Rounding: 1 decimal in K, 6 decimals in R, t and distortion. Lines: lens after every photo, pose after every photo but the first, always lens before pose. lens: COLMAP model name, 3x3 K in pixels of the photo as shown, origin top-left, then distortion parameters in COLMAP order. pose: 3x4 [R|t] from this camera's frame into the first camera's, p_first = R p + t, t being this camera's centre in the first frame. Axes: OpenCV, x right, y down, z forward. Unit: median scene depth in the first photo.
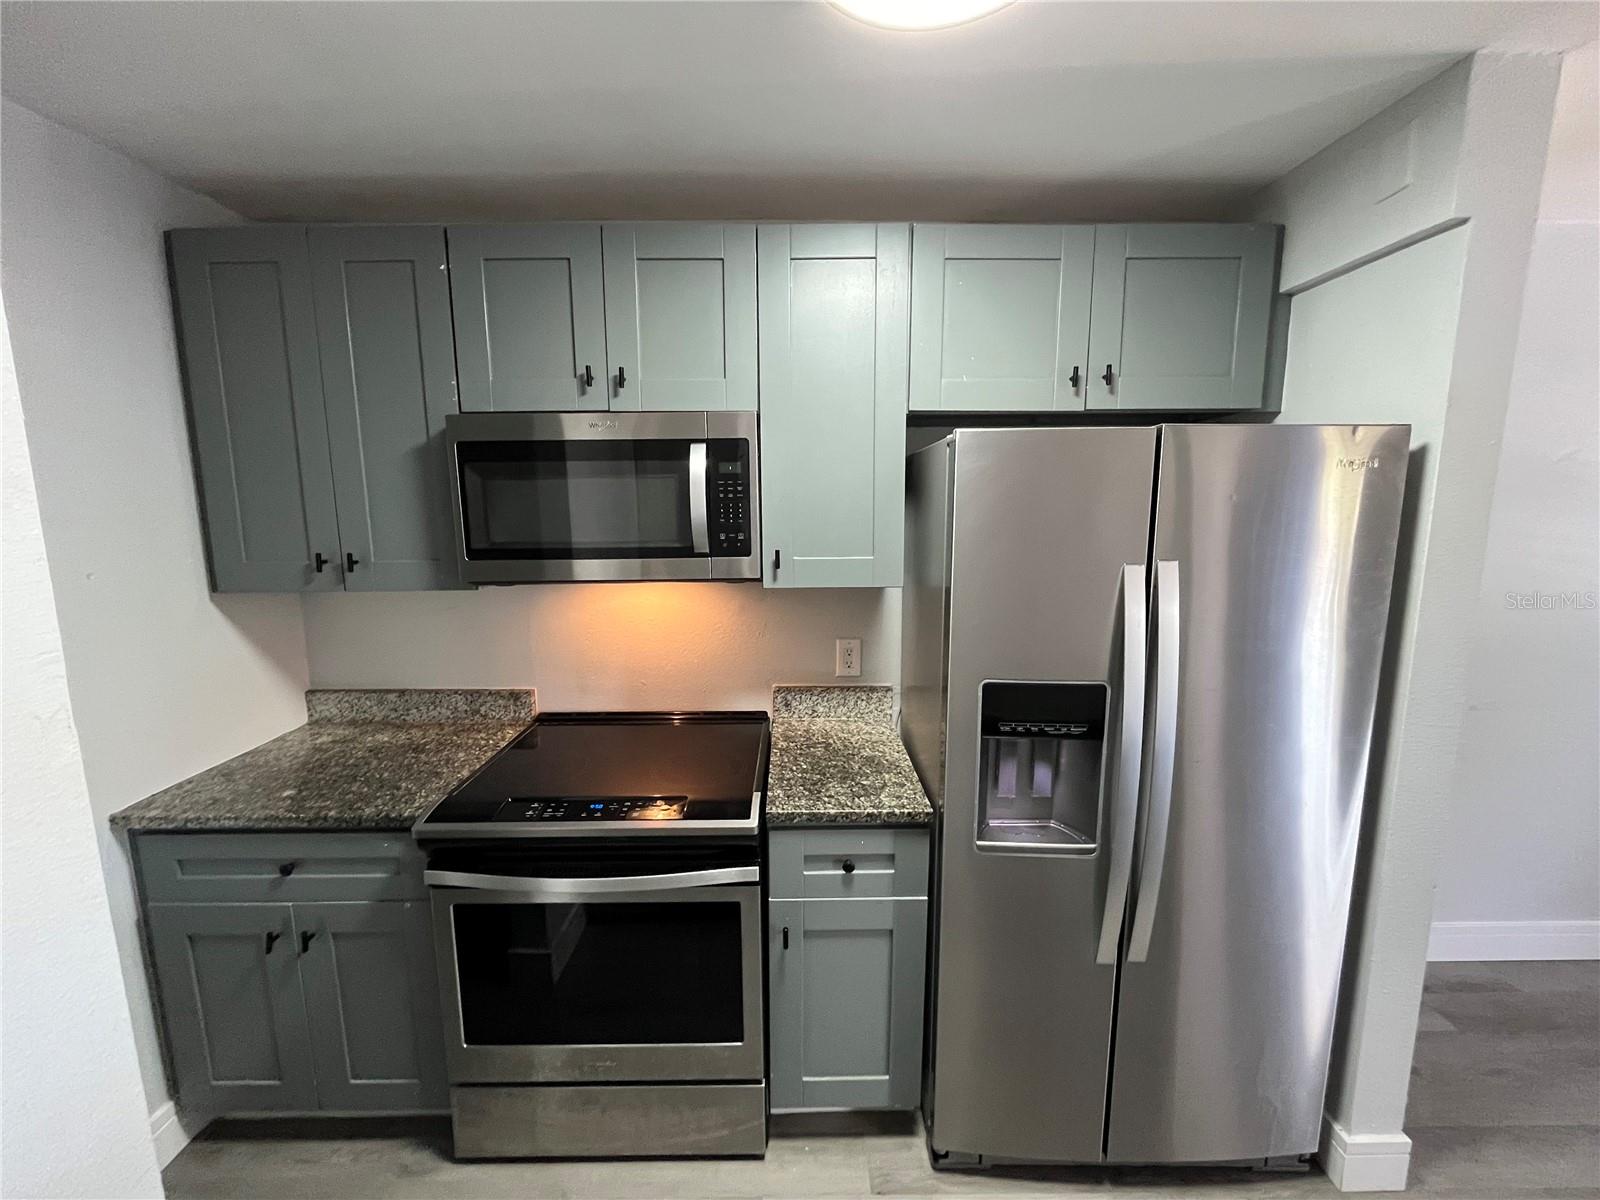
lens RADIAL K [[644.9, 0, 798.7], [0, 644.9, 598.7], [0, 0, 1]] dist [-0.001806, -0.000509]
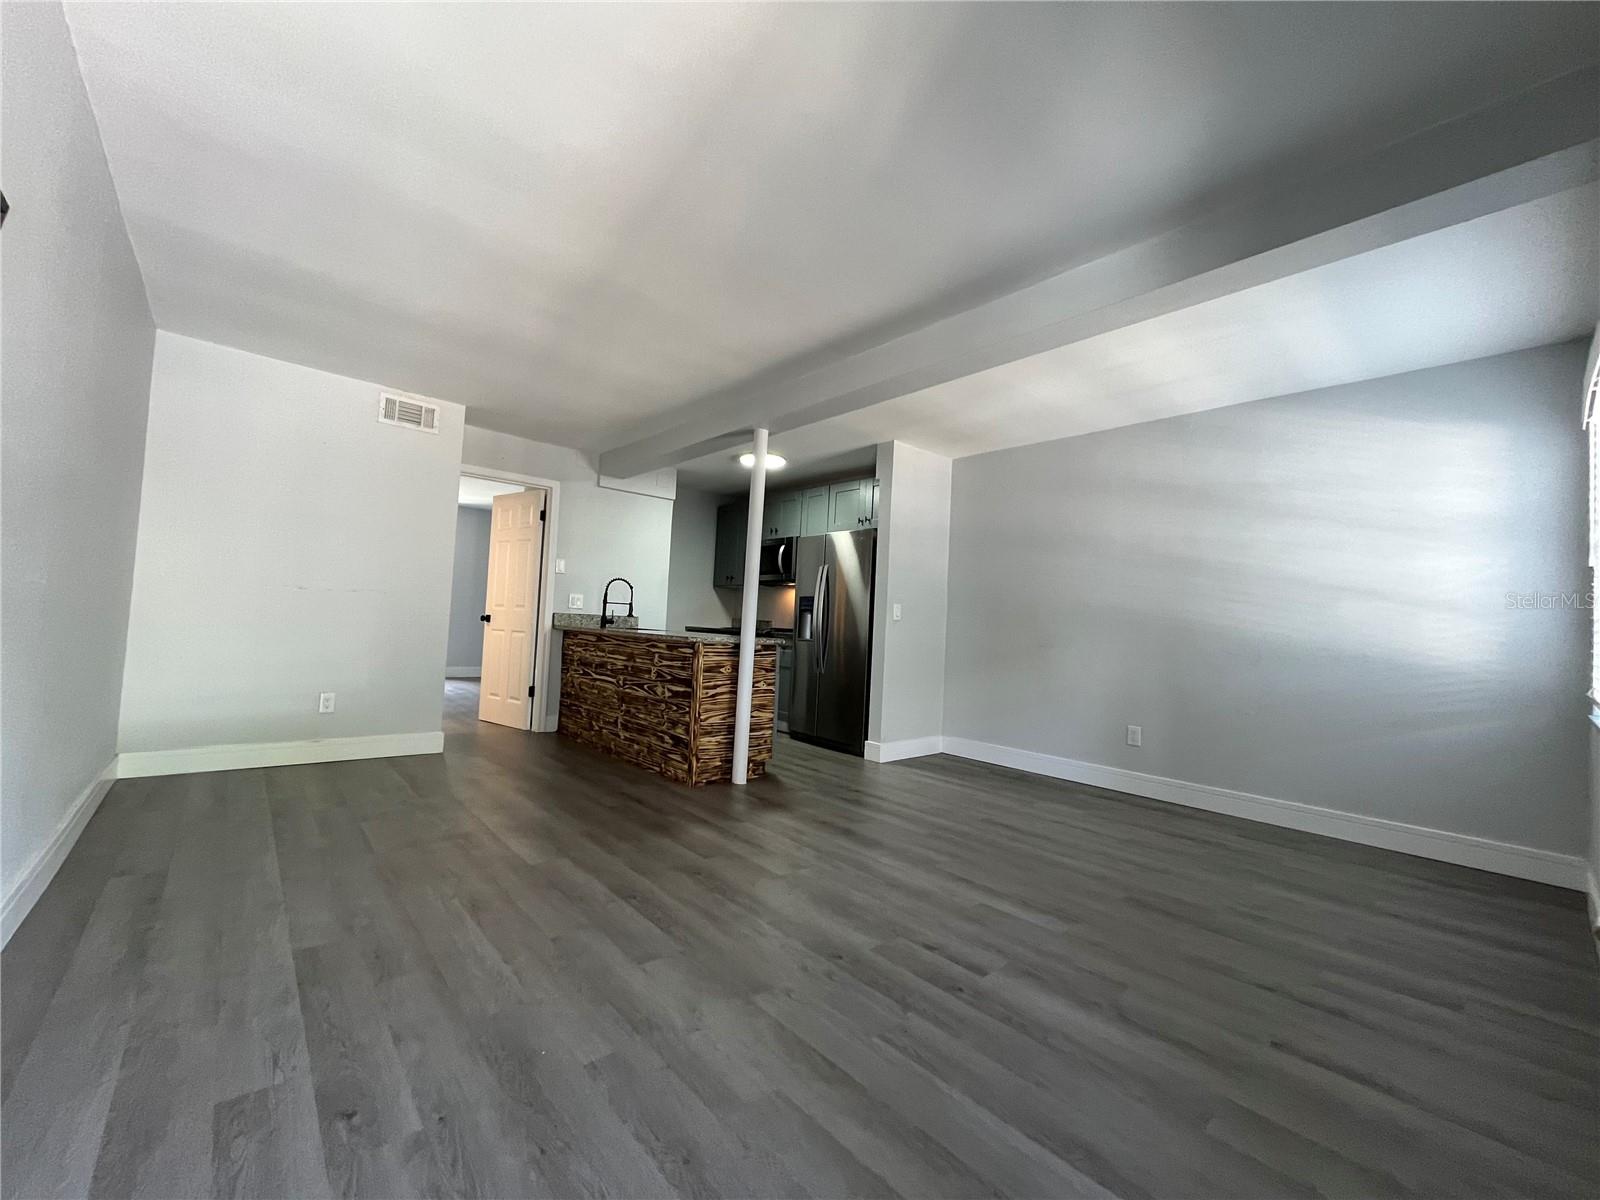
lens RADIAL K [[646.0, 0, 801.6], [0, 646.0, 599.5], [0, 0, 1]] dist [0.000067, -0.000259]
pose [[0.657254, 0.010229, -0.753599, 2.884752], [-0.163208, 0.978113, -0.129066, 0.573654], [0.735785, 0.207822, 0.644538, -1.390792]]
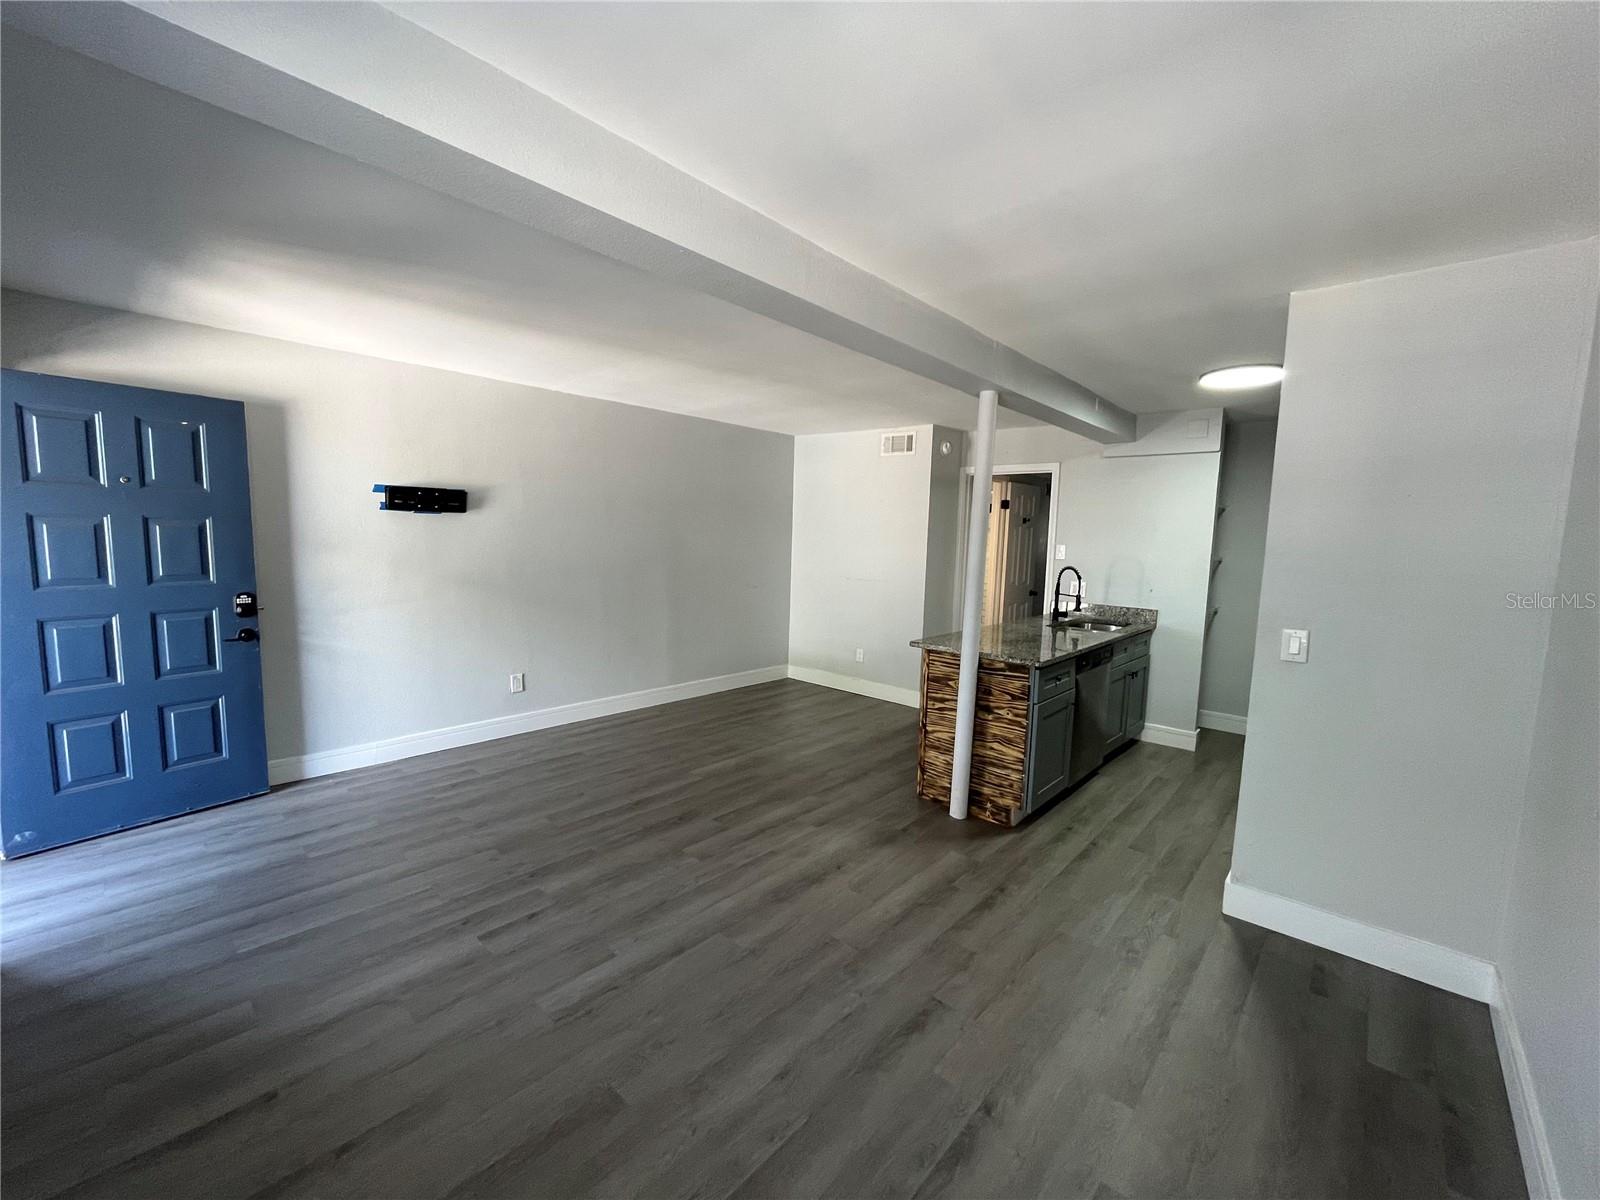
lens RADIAL K [[644.9, 0, 798.7], [0, 644.9, 598.7], [0, 0, 1]] dist [-0.001806, -0.000509]
pose [[-0.672951, 0.065748, -0.736760, 2.762620], [-0.131039, 0.969691, 0.206224, -0.099814], [0.727988, 0.235323, -0.643939, 1.022808]]
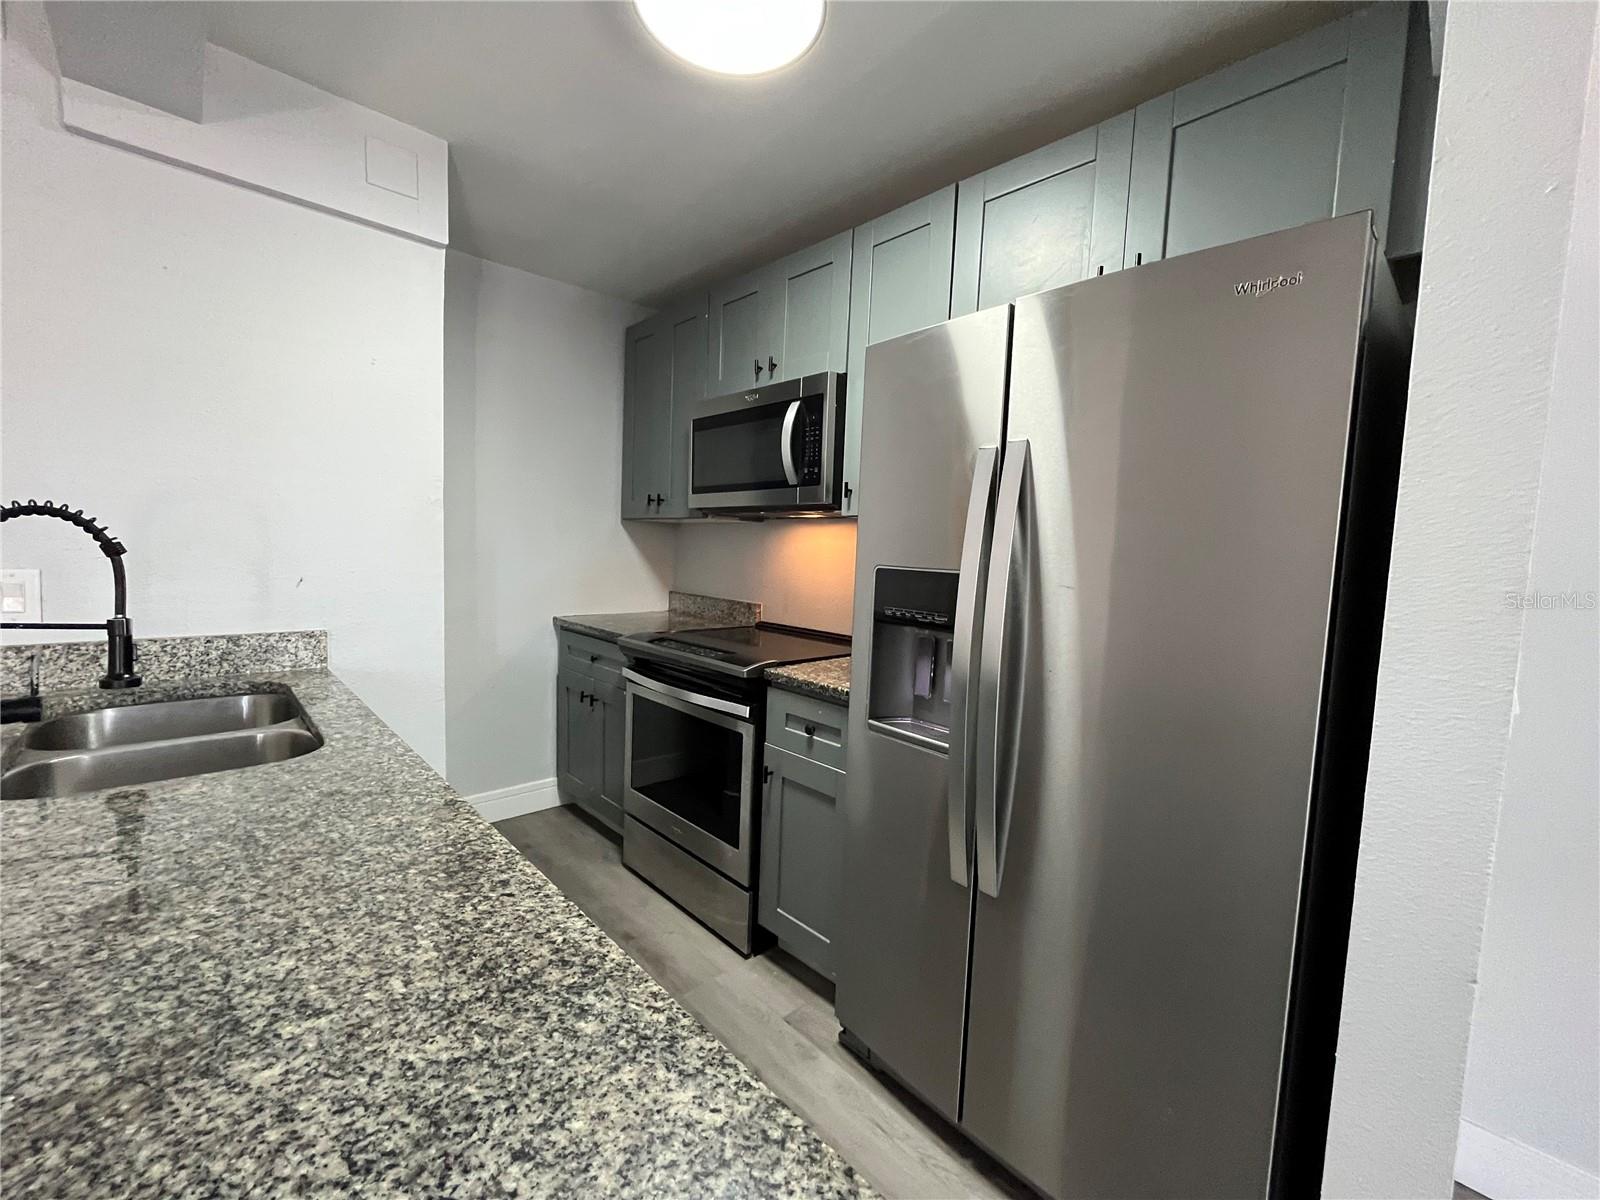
lens RADIAL K [[646.0, 0, 801.6], [0, 646.0, 599.5], [0, 0, 1]] dist [0.000067, -0.000259]
pose [[0.689690, 0.090153, -0.718471, 0.849314], [-0.149445, 0.988580, -0.019412, 0.190245], [0.708515, 0.120760, 0.695286, 0.123638]]
